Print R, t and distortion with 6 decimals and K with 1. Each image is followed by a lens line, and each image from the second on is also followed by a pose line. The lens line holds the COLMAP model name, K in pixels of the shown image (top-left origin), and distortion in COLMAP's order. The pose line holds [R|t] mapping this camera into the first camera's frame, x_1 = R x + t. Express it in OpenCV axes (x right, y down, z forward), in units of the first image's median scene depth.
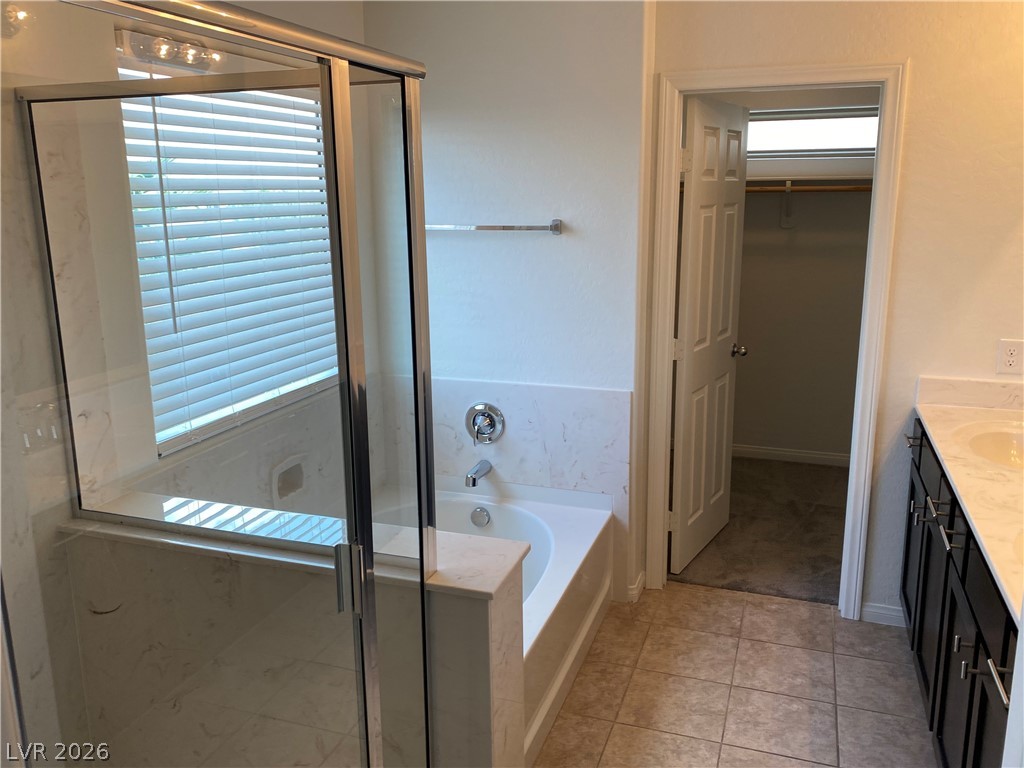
lens RADIAL K [[859.5, 0, 510.1], [0, 859.5, 383.0], [0, 0, 1]] dist [0.031014, -0.015088]
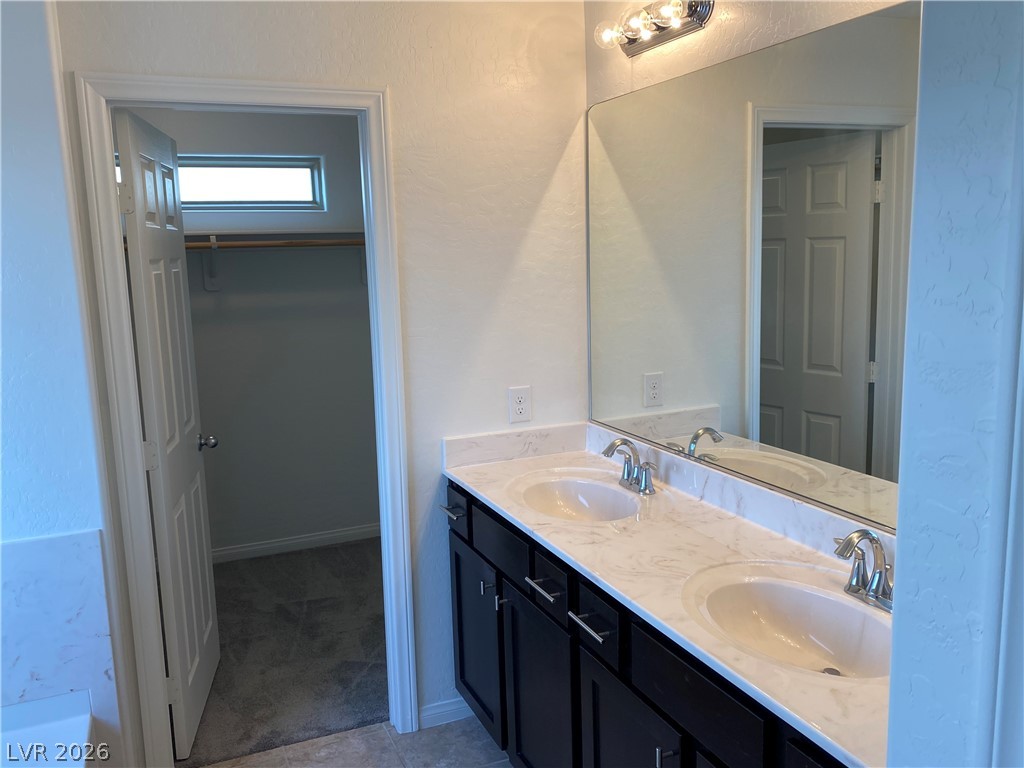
lens RADIAL K [[859.5, 0, 513.7], [0, 859.5, 383.9], [0, 0, 1]] dist [0.031014, -0.015088]
pose [[0.741512, -0.120424, 0.660044, -0.049762], [0.172622, 0.984885, -0.014237, -0.034685], [-0.648353, 0.124495, 0.751092, 0.243442]]
